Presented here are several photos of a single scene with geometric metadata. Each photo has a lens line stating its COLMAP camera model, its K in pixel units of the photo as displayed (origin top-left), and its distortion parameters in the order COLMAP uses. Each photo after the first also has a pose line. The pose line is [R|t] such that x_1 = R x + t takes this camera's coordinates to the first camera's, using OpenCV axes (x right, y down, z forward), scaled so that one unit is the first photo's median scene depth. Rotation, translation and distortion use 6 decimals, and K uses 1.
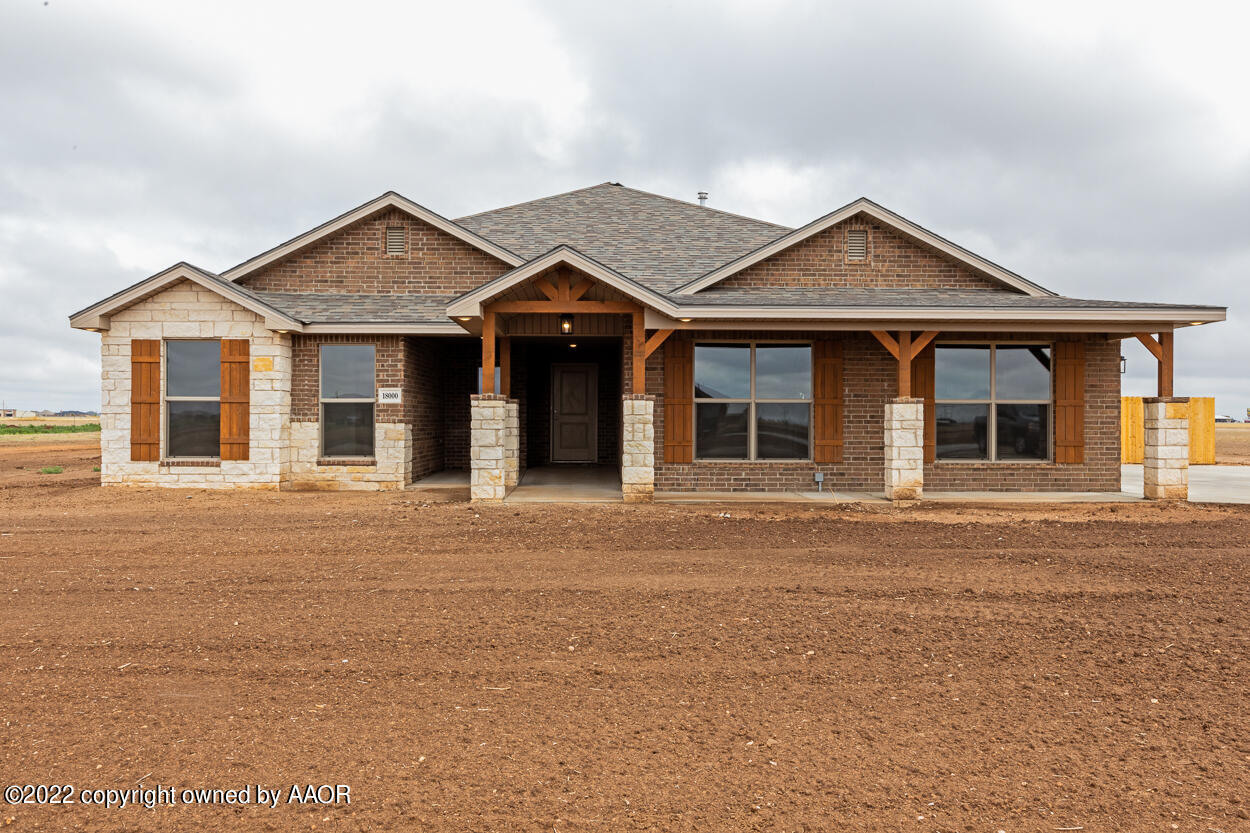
lens RADIAL K [[943.8, 0, 625.0], [0, 943.8, 416.5], [0, 0, 1]] dist [-0.003724, -0.002326]
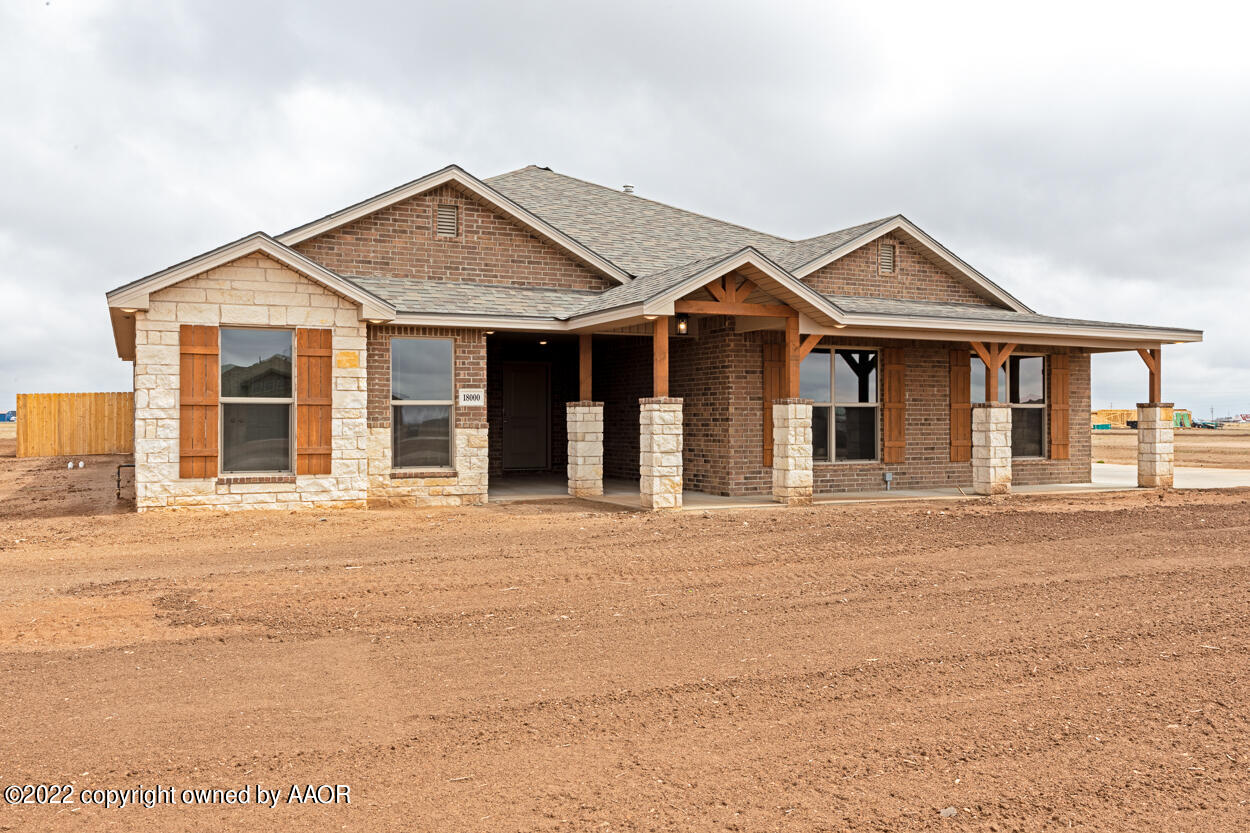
lens RADIAL K [[1050.3, 0, 625.0], [0, 1050.3, 416.5], [0, 0, 1]] dist [-0.005498, 0.002014]
pose [[0.910845, -0.002156, 0.412743, -0.544773], [0.002606, 0.999996, -0.000528, -0.003483], [-0.412741, 0.001556, 0.910847, 0.046962]]
